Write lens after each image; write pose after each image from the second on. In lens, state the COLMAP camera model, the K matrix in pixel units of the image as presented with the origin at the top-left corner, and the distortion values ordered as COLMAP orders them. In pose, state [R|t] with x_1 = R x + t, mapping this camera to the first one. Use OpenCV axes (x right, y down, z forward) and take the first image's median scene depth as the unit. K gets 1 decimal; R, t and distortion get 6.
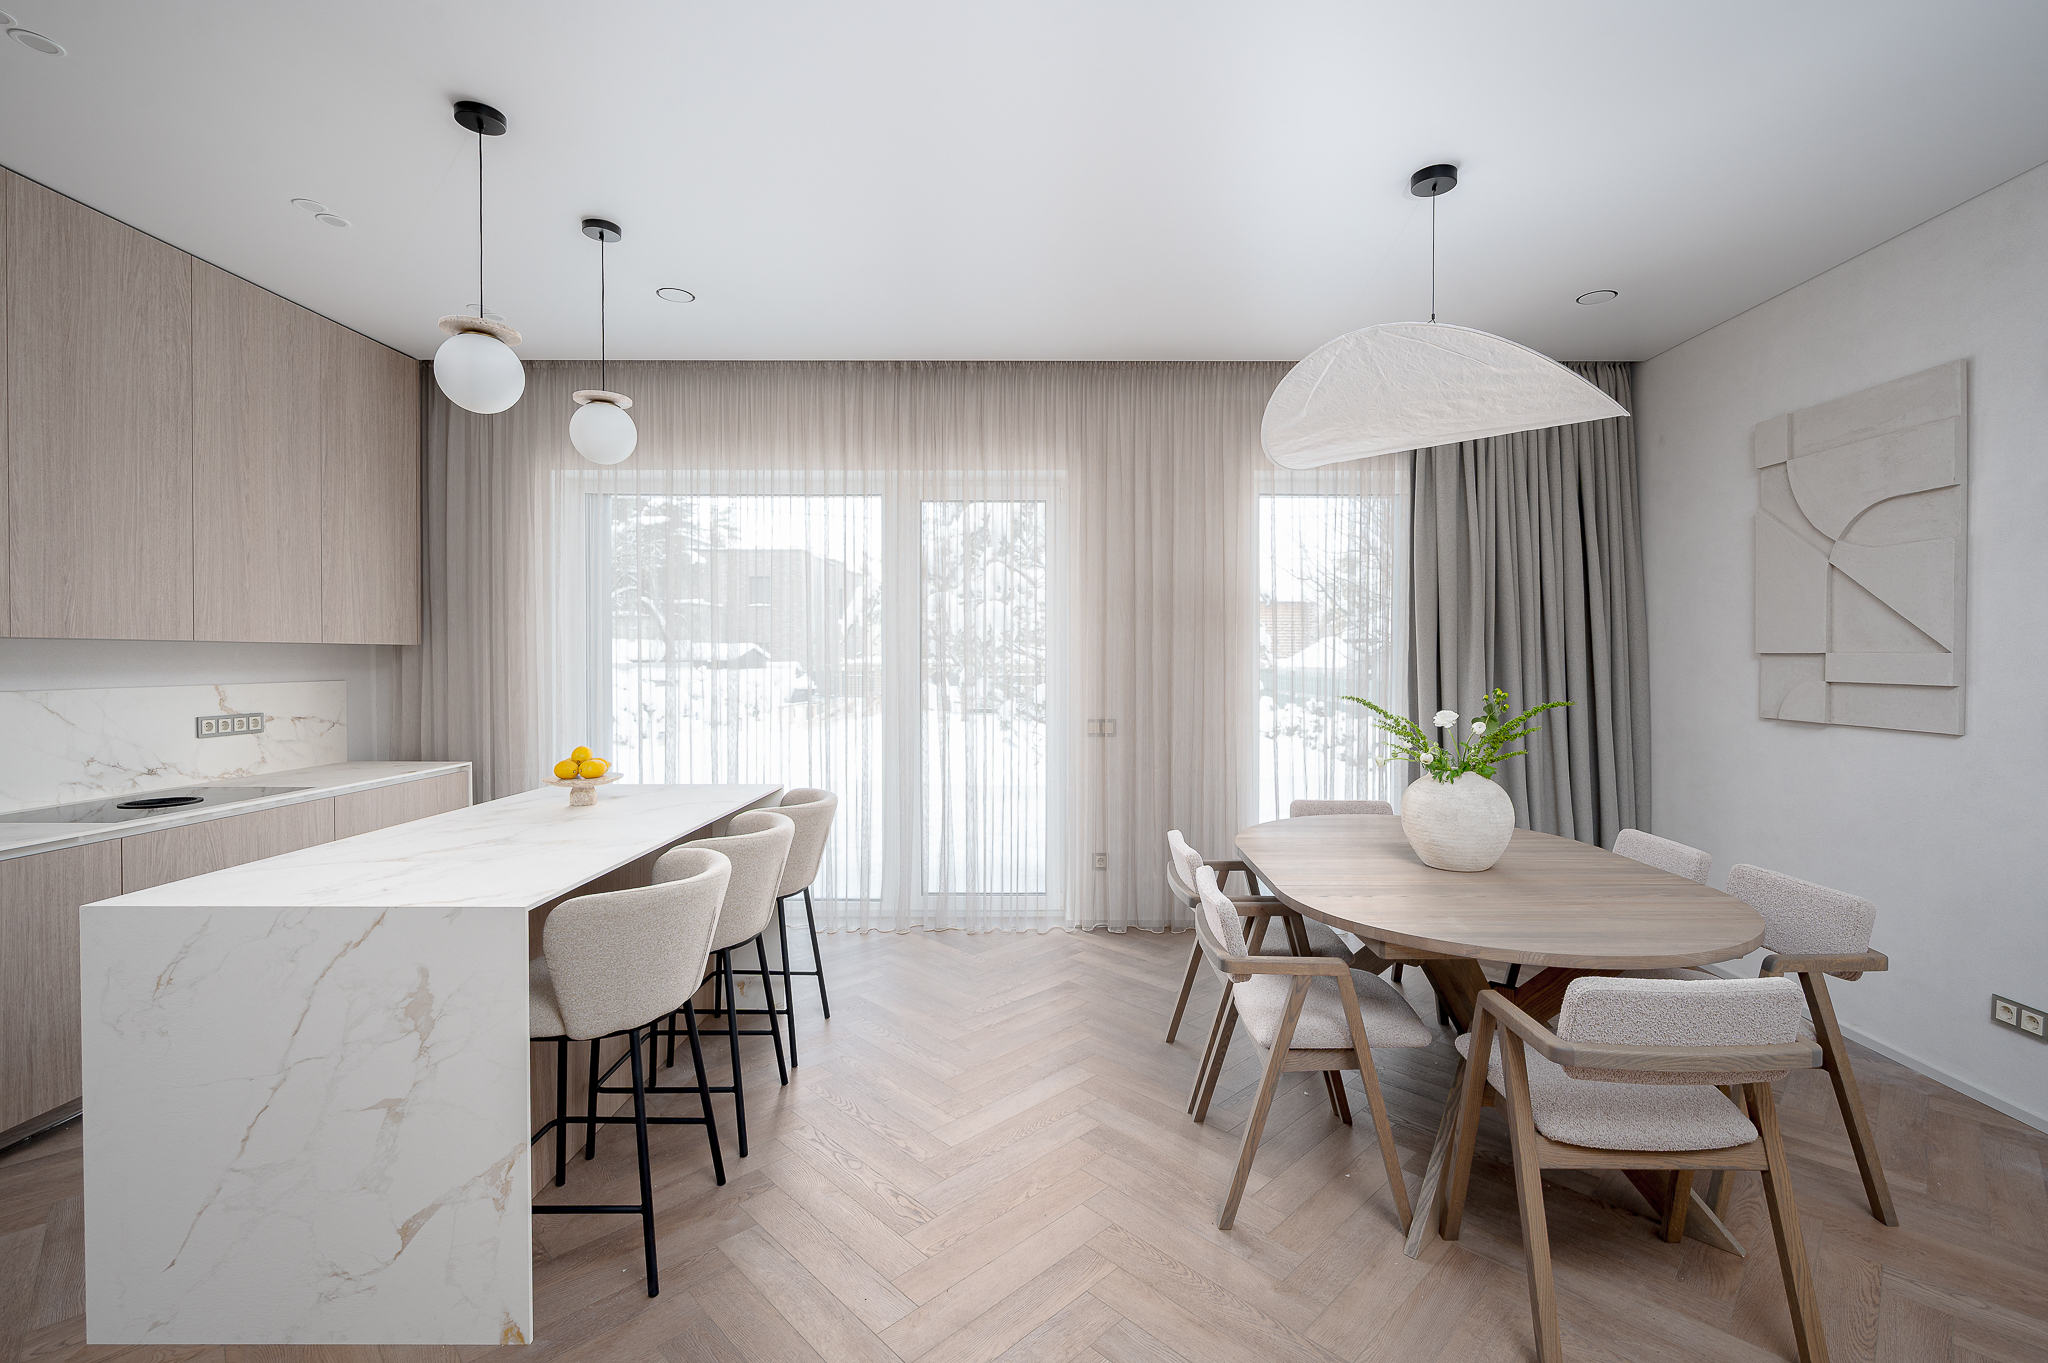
lens RADIAL K [[913.3, 0, 1062.1], [0, 913.3, 666.6], [0, 0, 1]] dist [0.000838, -0.000061]
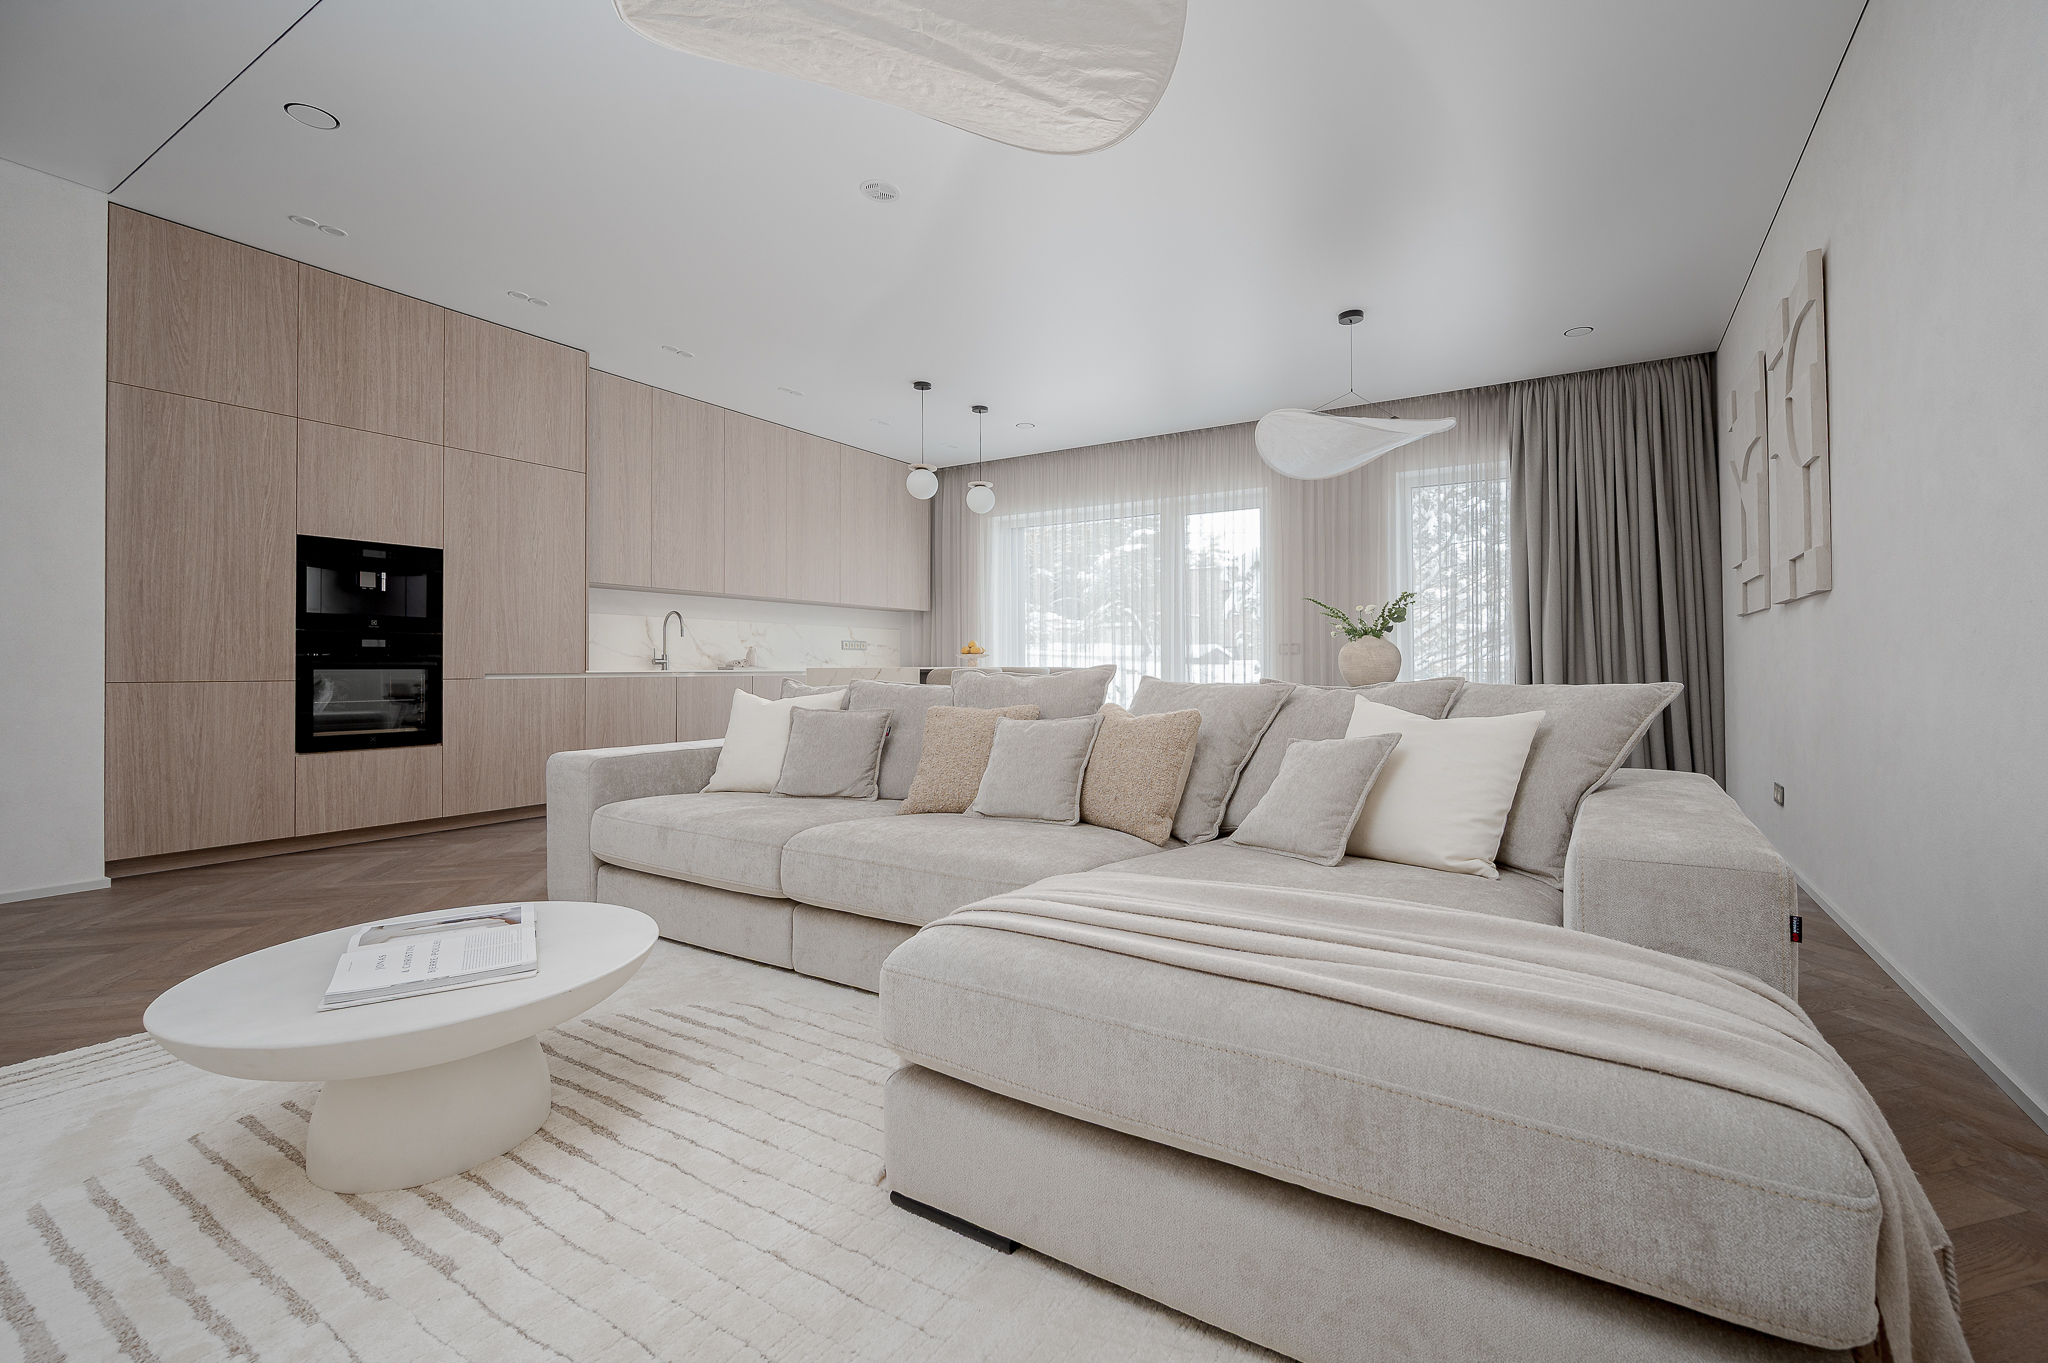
lens RADIAL K [[863.5, 0, 1025.7], [0, 863.5, 655.3], [0, 0, 1]] dist [0.002282, -0.000069]
pose [[0.820939, -0.006291, -0.570982, 0.719893], [-0.010895, 0.999585, -0.026677, 0.158189], [0.570912, 0.028121, 0.820529, -0.551118]]
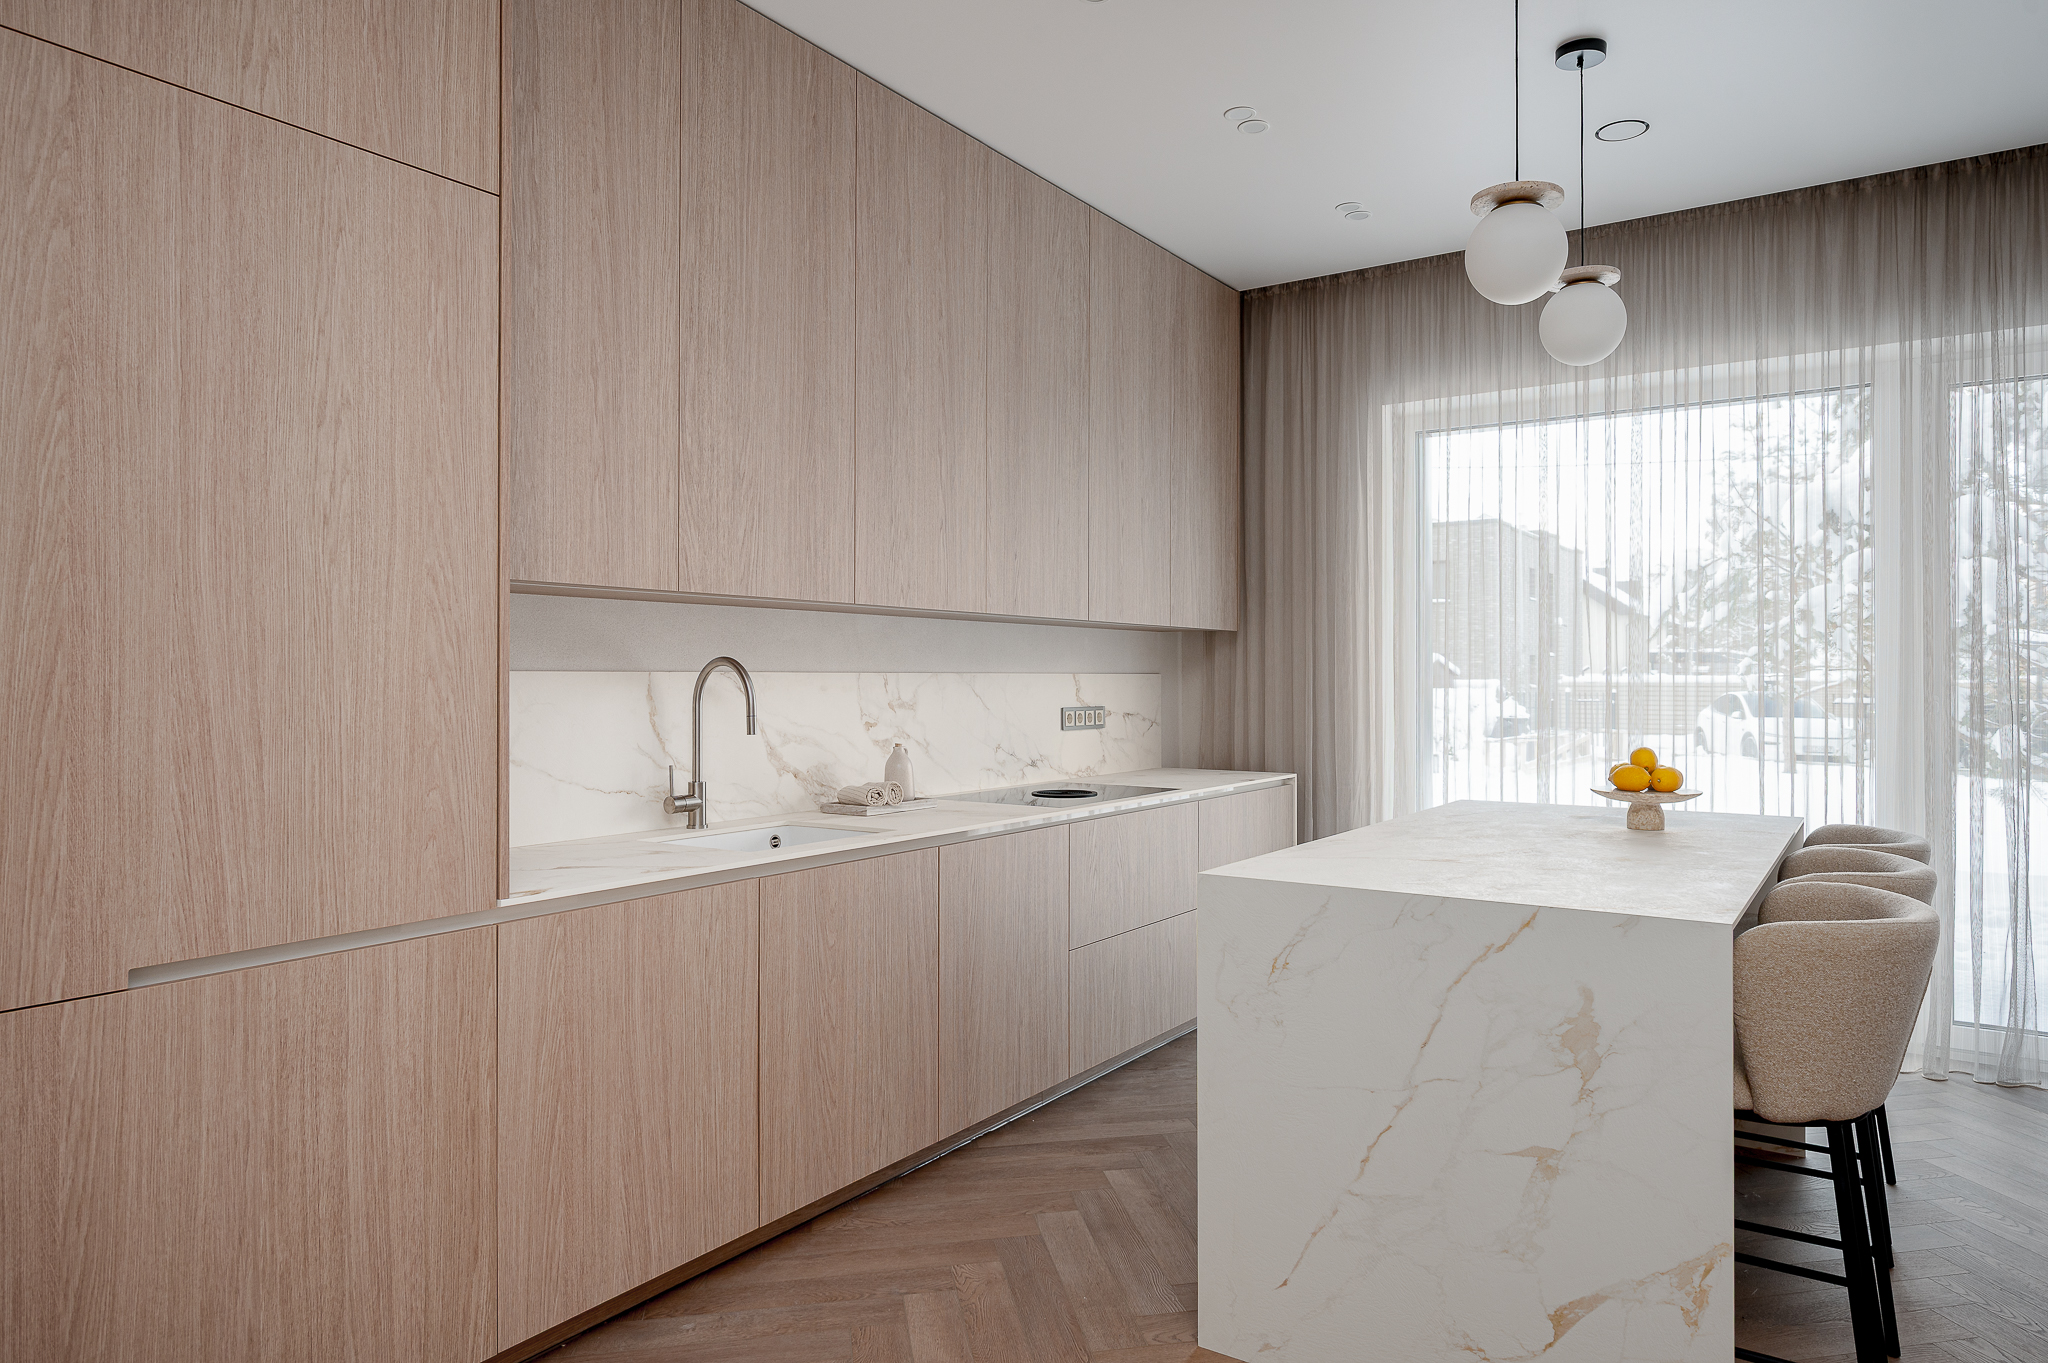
lens RADIAL K [[1285.3, 0, 1026.6], [0, 1285.3, 674.1], [0, 0, 1]] dist [-0.000325, -0.001216]
pose [[0.826839, -0.004179, -0.562424, -0.266878], [-0.004506, 0.999891, -0.014055, 0.043511], [0.562421, 0.014156, 0.826730, -0.105975]]
